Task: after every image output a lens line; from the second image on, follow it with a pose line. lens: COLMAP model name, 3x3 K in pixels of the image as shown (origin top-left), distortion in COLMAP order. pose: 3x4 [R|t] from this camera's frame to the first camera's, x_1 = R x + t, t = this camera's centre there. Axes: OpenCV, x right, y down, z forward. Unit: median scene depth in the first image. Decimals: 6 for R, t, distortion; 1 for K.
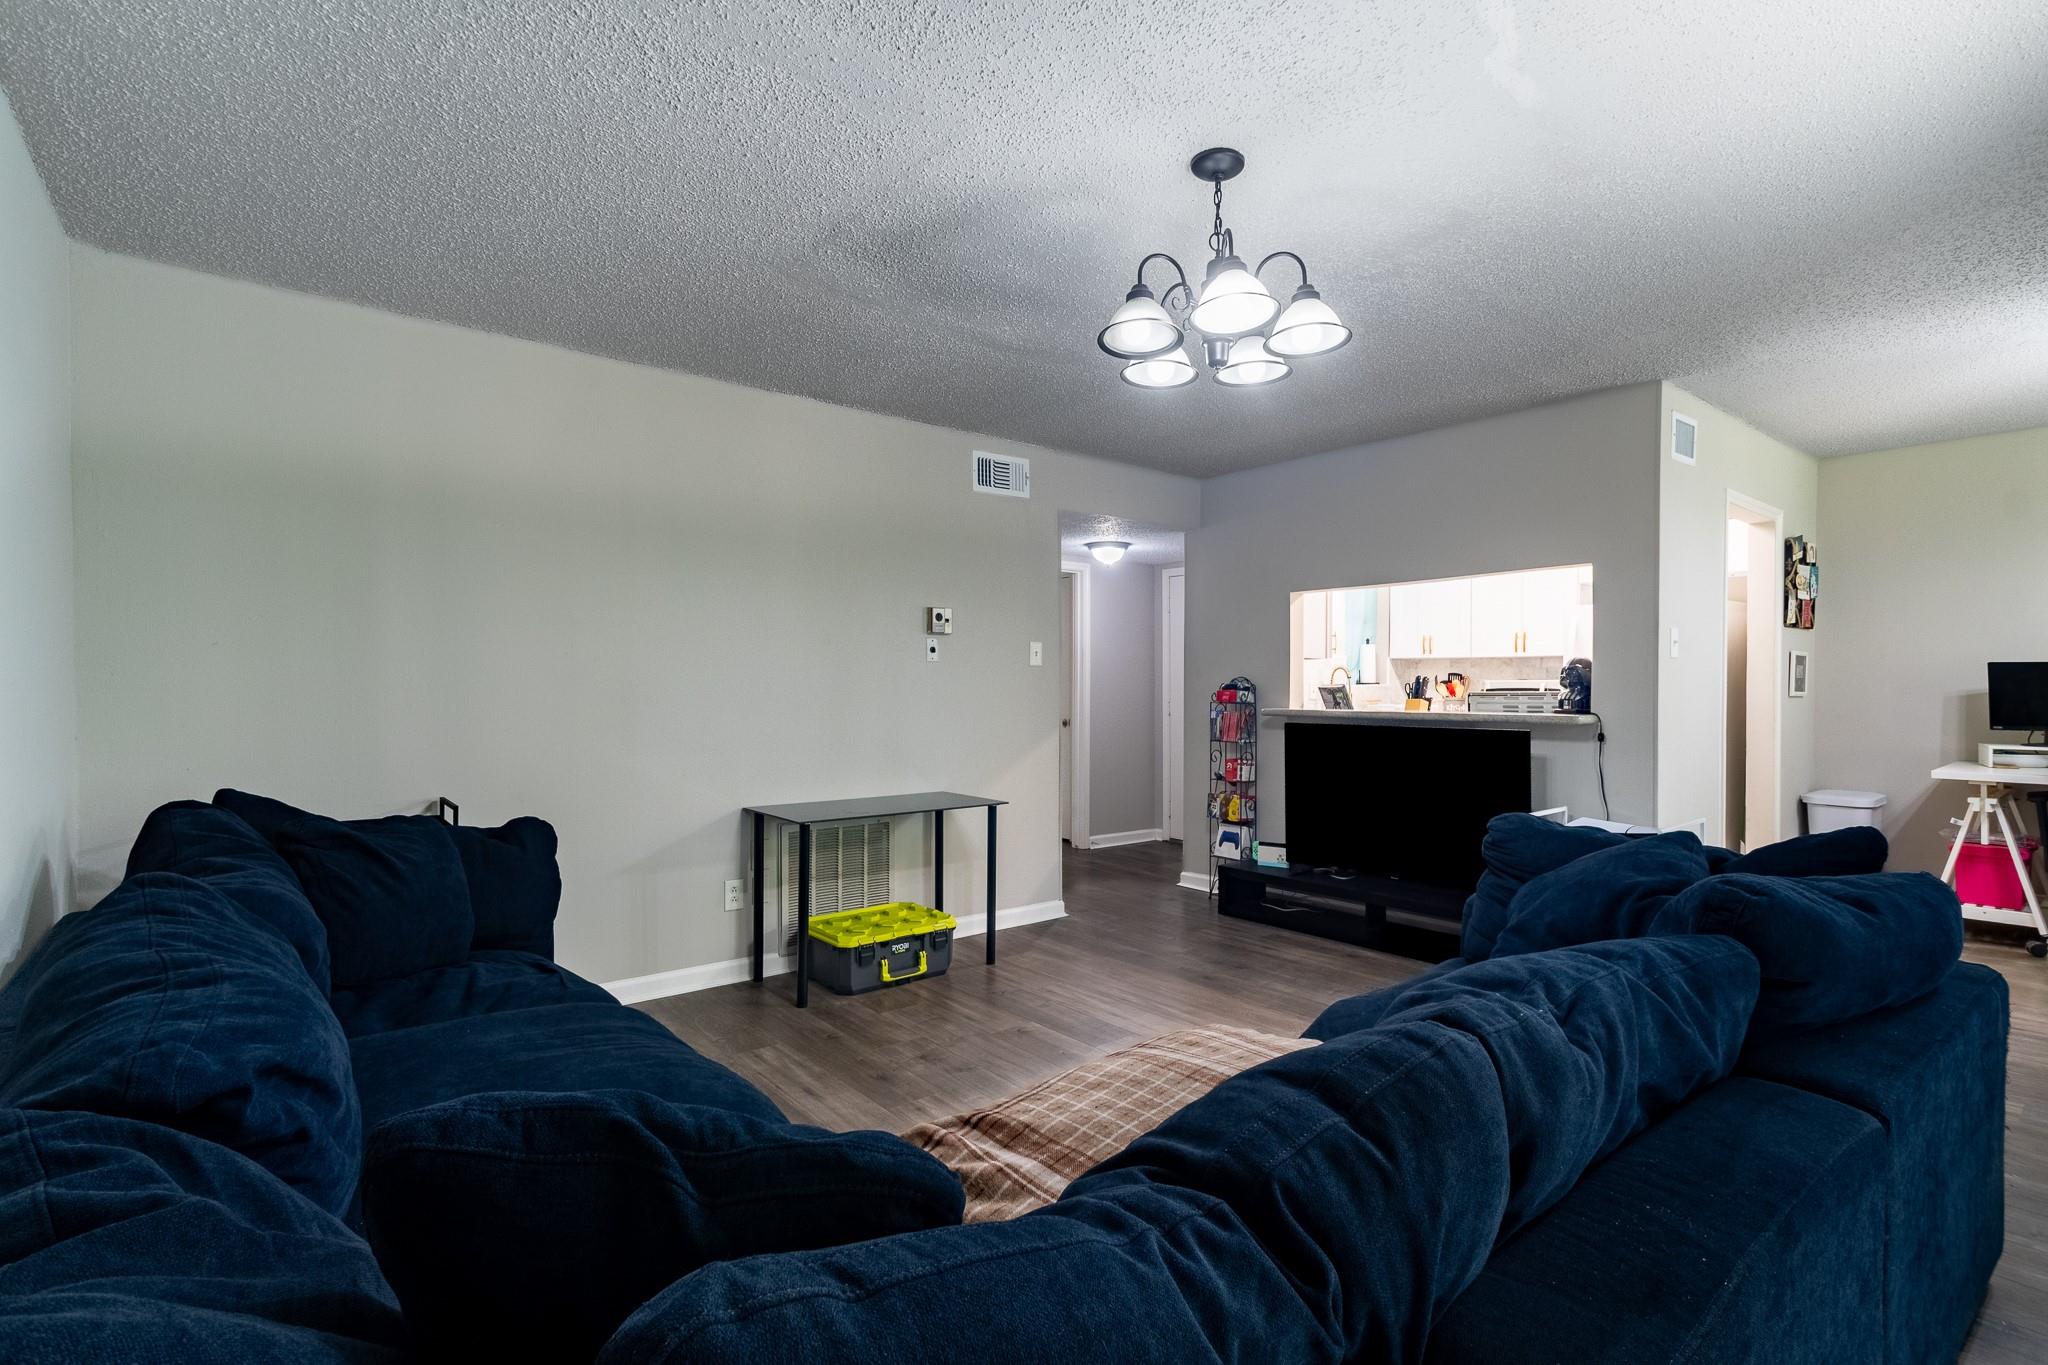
lens RADIAL K [[980.5, 0, 1048.3], [0, 980.5, 707.1], [0, 0, 1]] dist [0.006601, -0.003525]
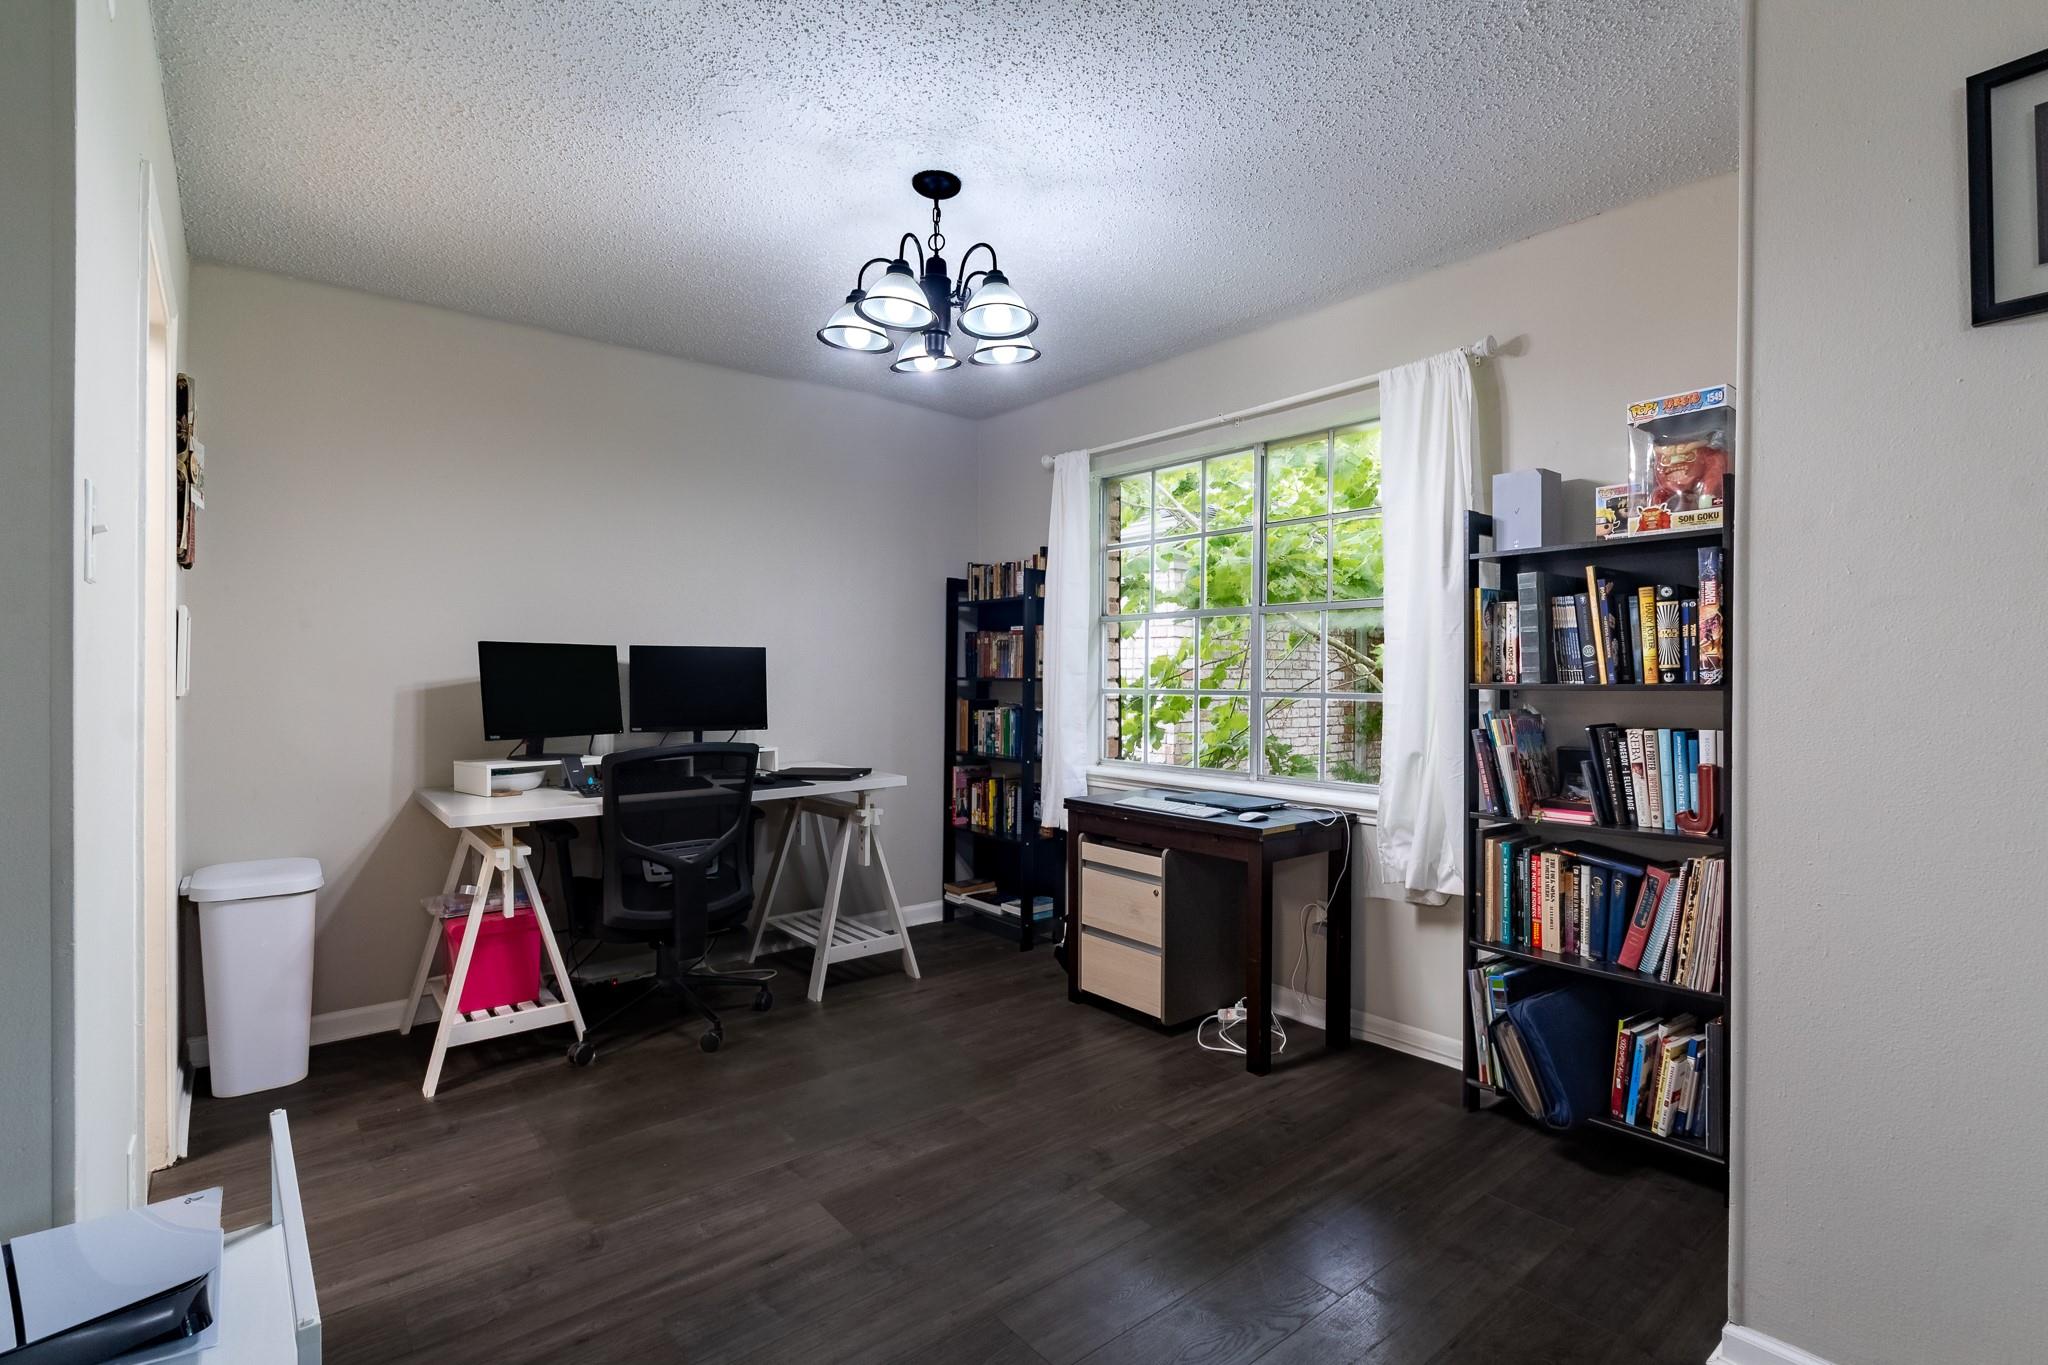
lens RADIAL K [[980.5, 0, 1069.5], [0, 980.5, 680.3], [0, 0, 1]] dist [0.006601, -0.003525]
pose [[0.004951, -0.001000, 0.999987, 0.283494], [0.021813, 0.999762, 0.000891, -0.009898], [-0.999750, 0.021808, 0.004972, 0.578411]]
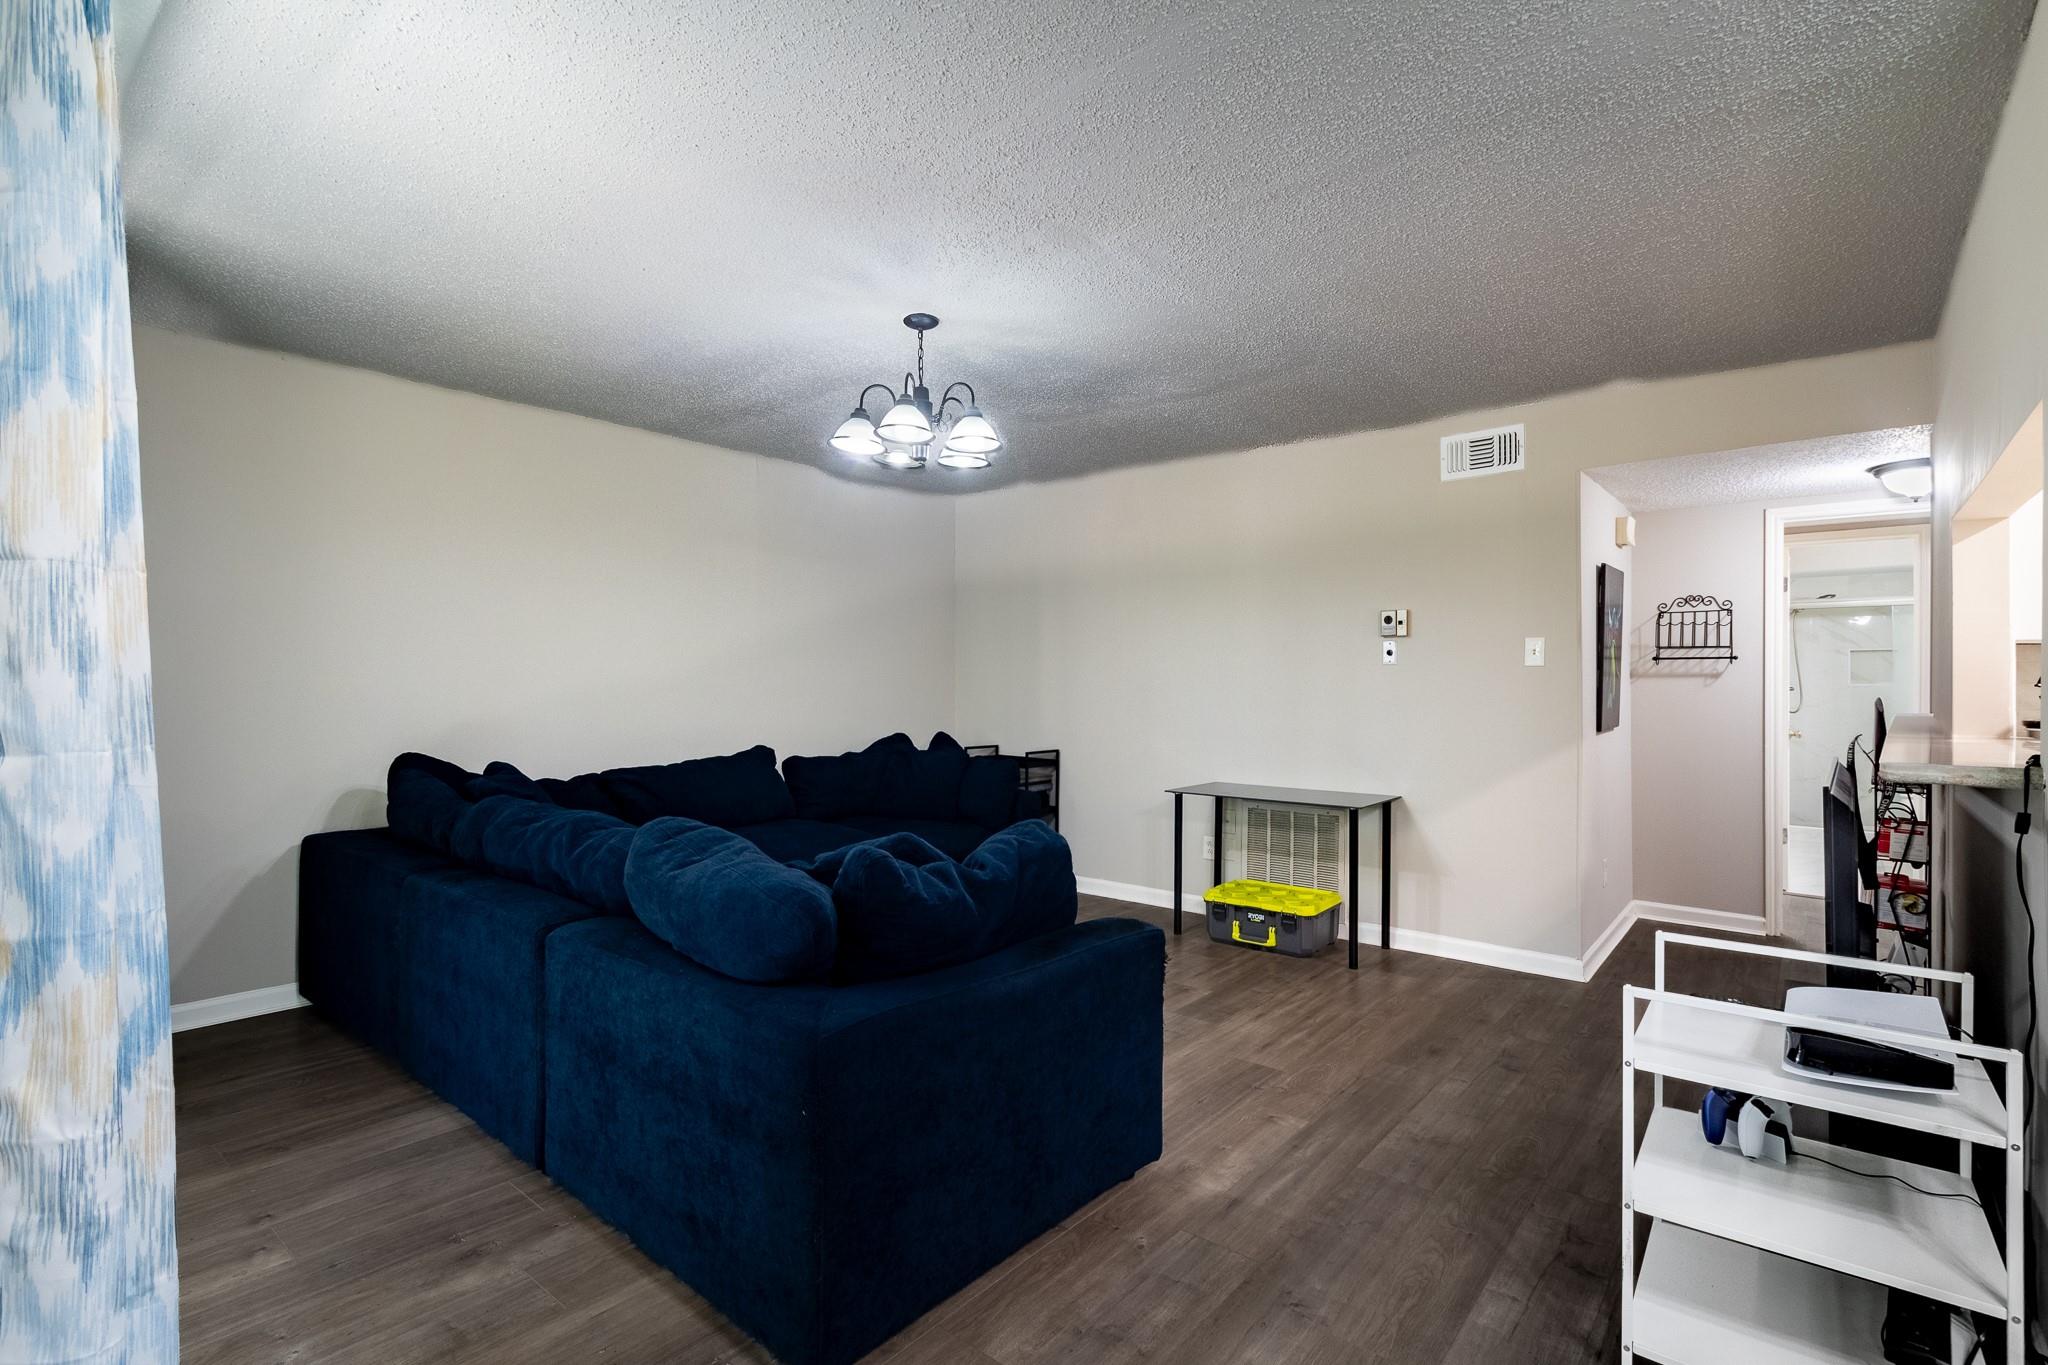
lens RADIAL K [[980.5, 0, 1020.3], [0, 980.5, 681.0], [0, 0, 1]] dist [0.006601, -0.003525]
pose [[0.167923, -0.001449, -0.985799, 0.746811], [-0.028818, 0.999564, -0.006378, -0.011209], [0.985379, 0.029479, 0.167808, 0.428713]]
